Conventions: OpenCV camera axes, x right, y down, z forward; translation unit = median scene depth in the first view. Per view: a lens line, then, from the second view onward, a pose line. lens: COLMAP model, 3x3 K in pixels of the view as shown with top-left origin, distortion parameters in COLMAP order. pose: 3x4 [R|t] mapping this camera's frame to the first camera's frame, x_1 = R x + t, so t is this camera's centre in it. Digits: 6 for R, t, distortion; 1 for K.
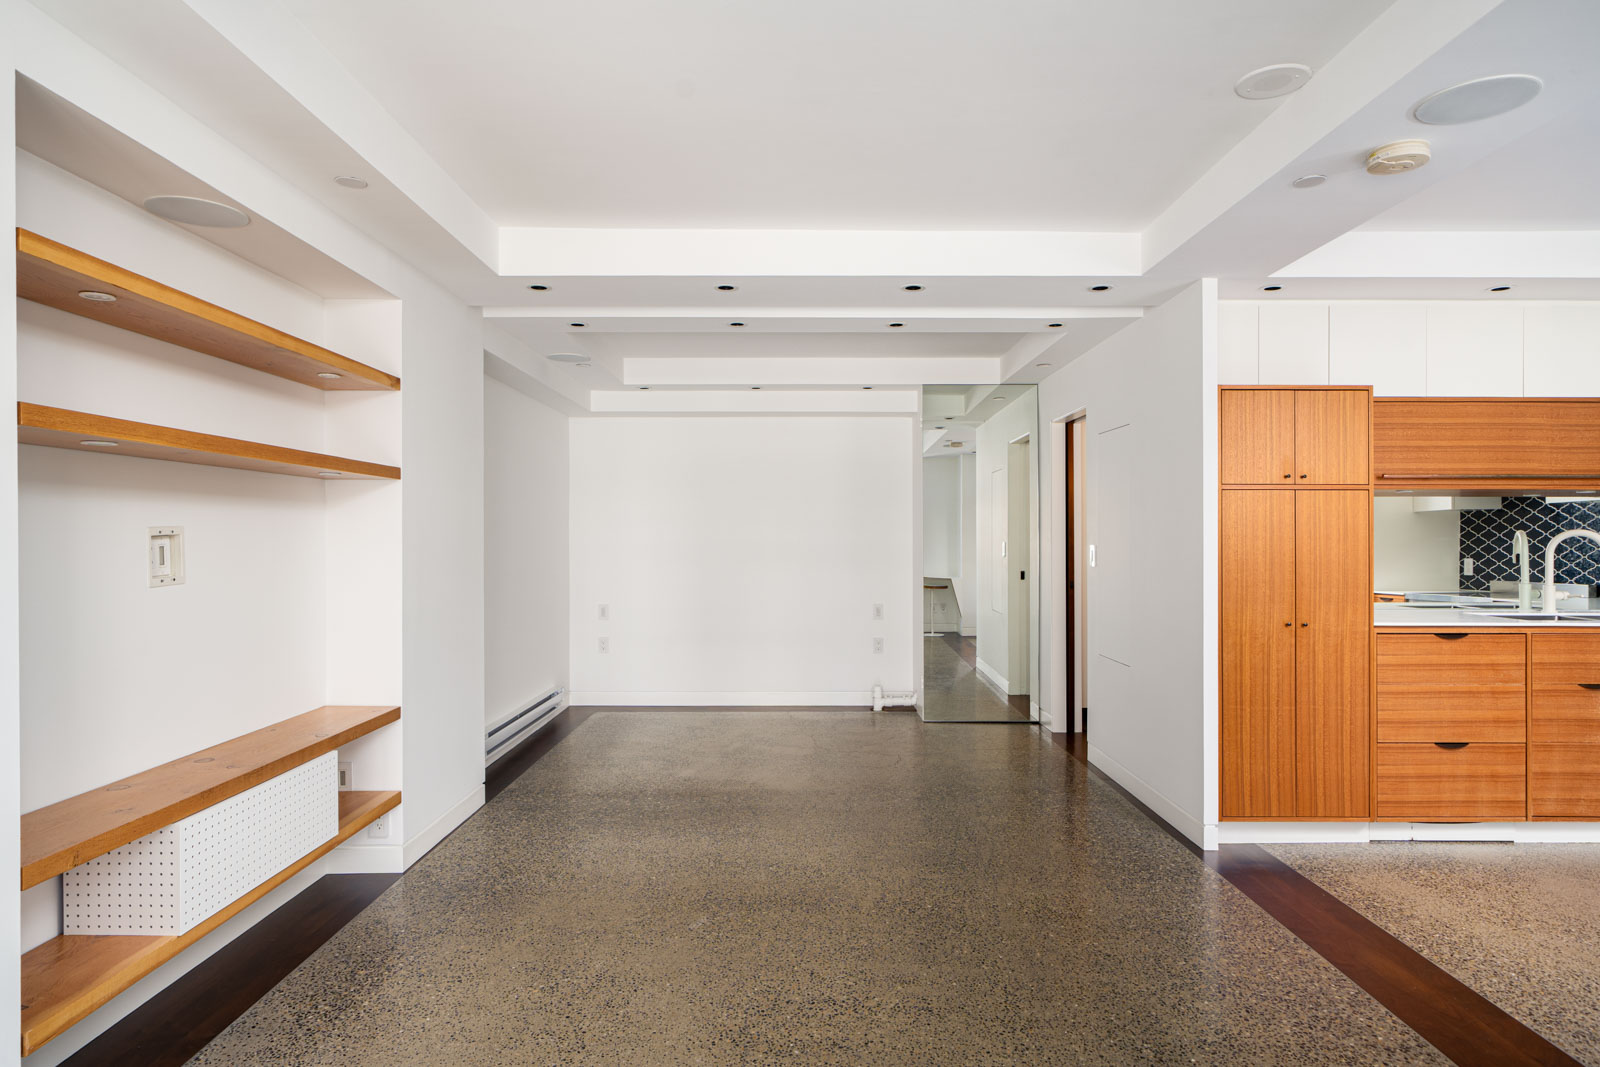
lens RADIAL K [[934.6, 0, 791.4], [0, 934.6, 528.9], [0, 0, 1]] dist [0.000025, 0.001383]
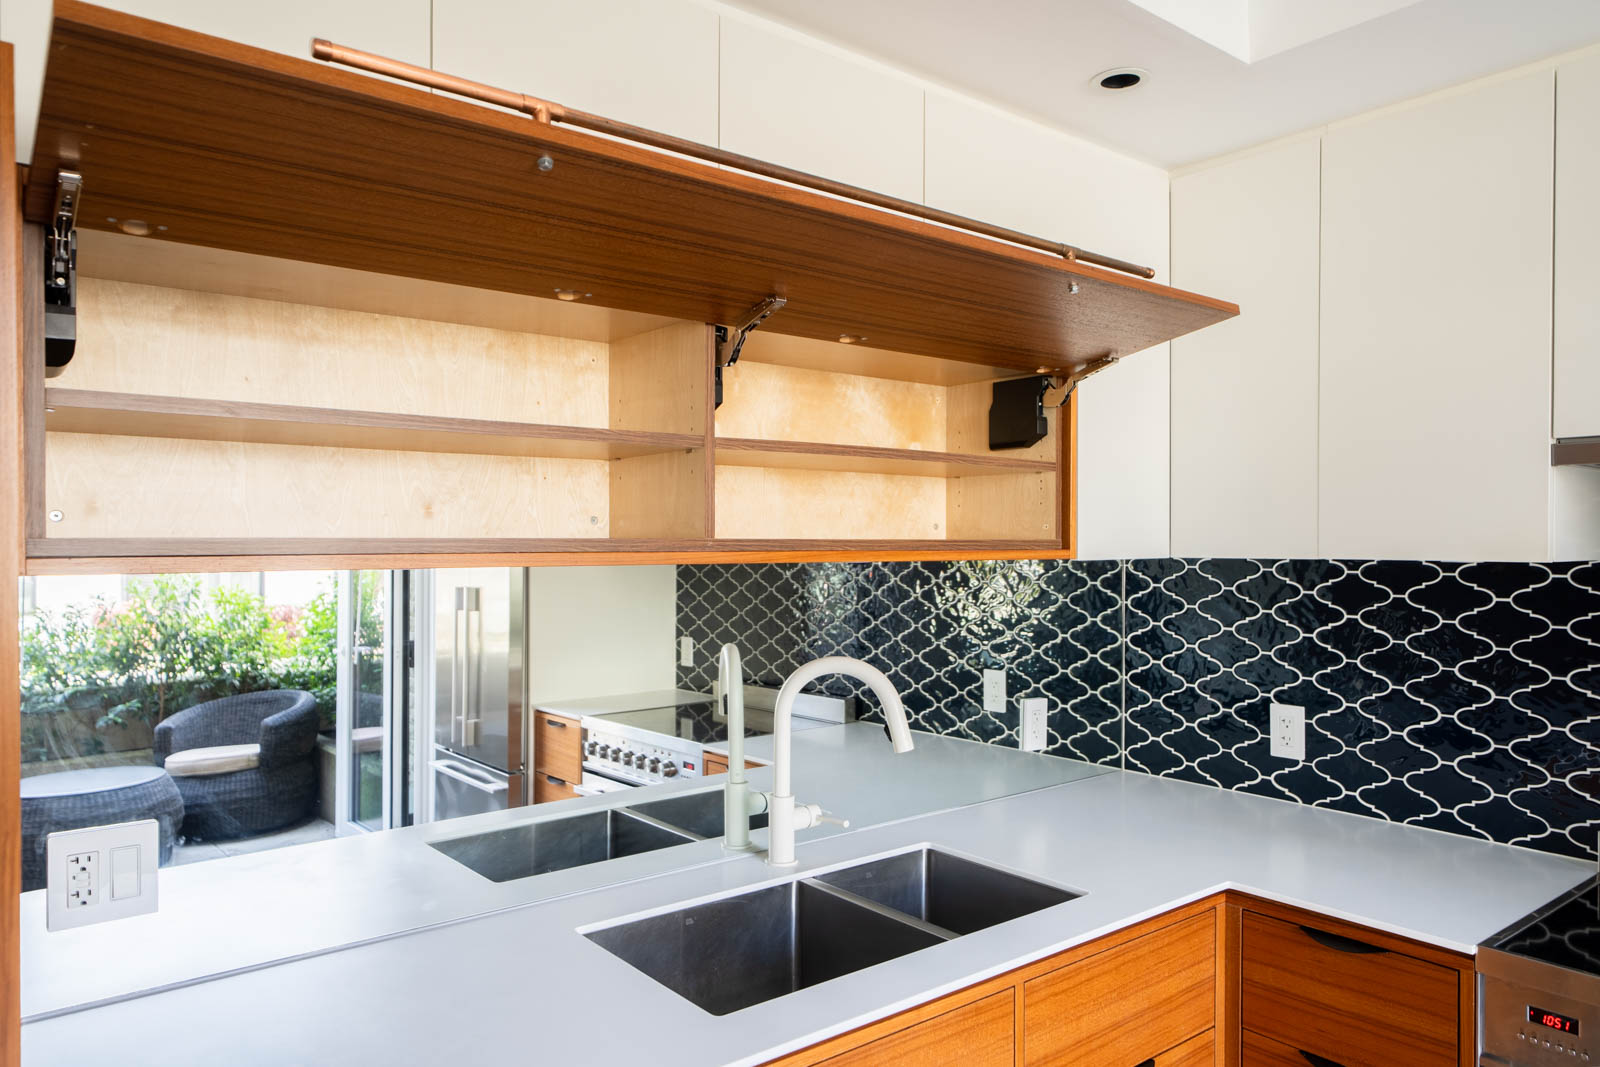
lens RADIAL K [[1053.6, 0, 786.2], [0, 1053.6, 549.0], [0, 0, 1]] dist [0.000519, -0.007512]
pose [[0.786764, -0.006548, 0.617219, 0.617572], [-0.002731, 0.999897, 0.014089, -0.057408], [-0.617248, -0.012770, 0.786665, 0.745840]]
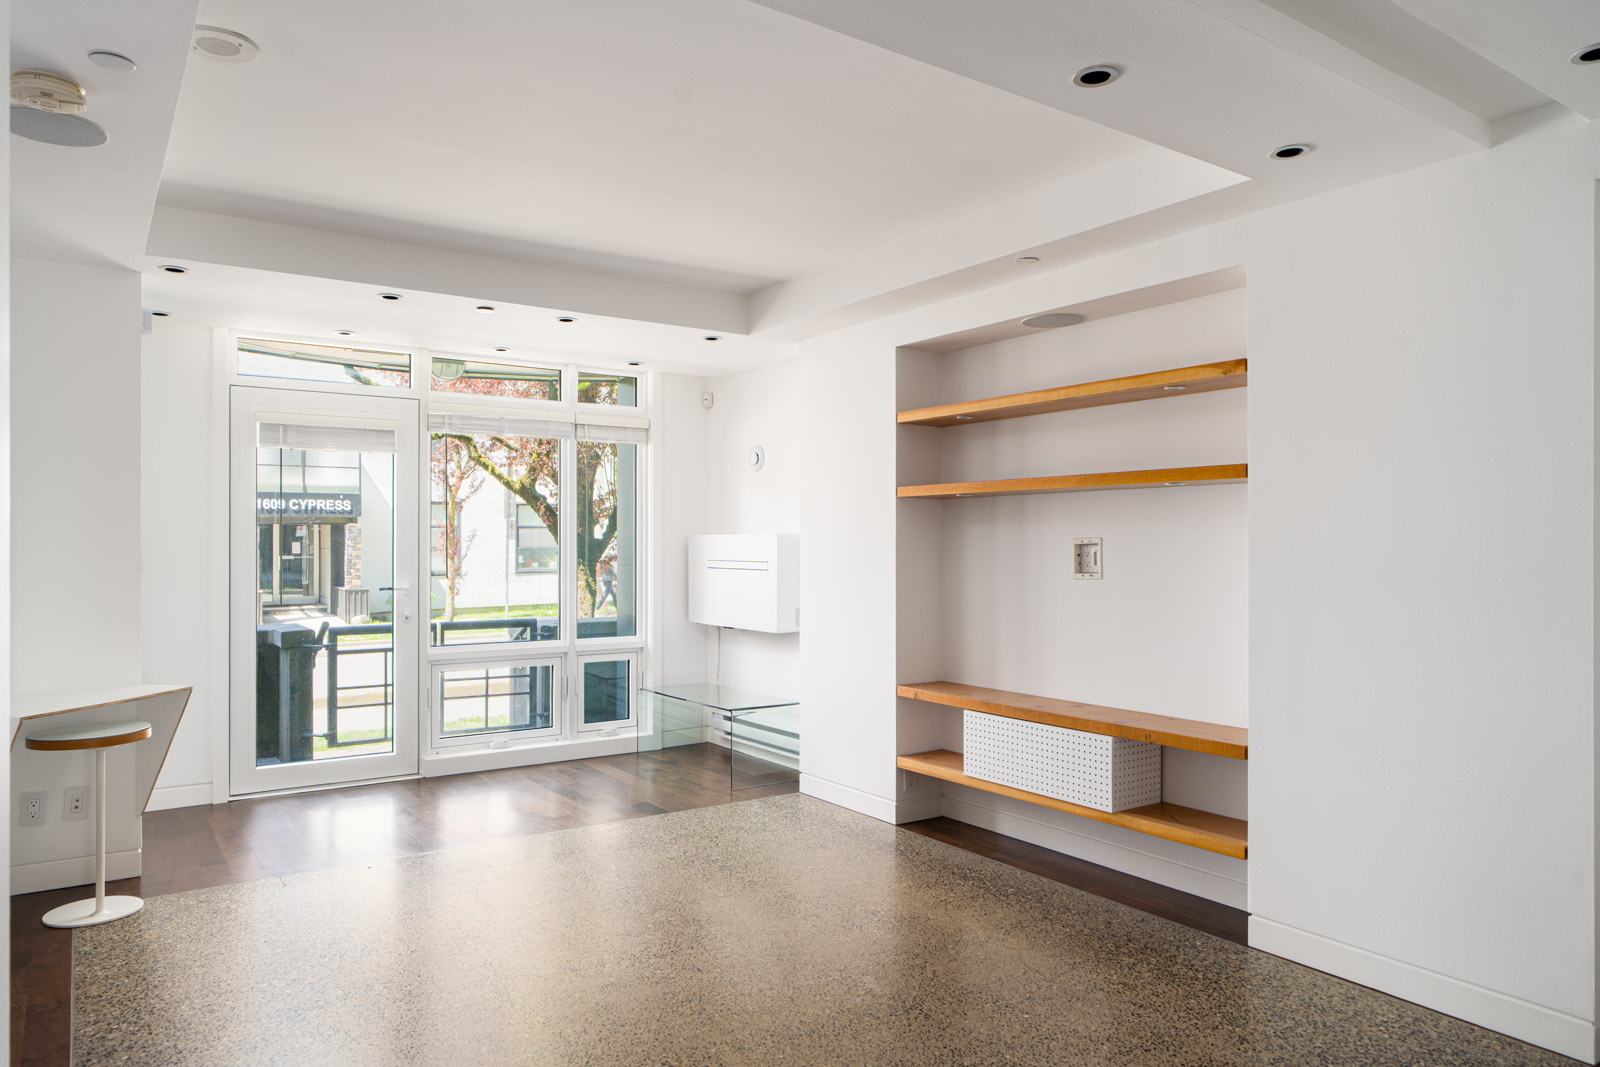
lens RADIAL K [[1025.4, 0, 794.0], [0, 1025.4, 545.8], [0, 0, 1]] dist [0.005429, 0.000498]
pose [[-0.815749, 0.001769, -0.578403, 0.416480], [0.005032, 0.999979, -0.004039, 0.009391], [0.578384, -0.006205, -0.815741, 1.401275]]
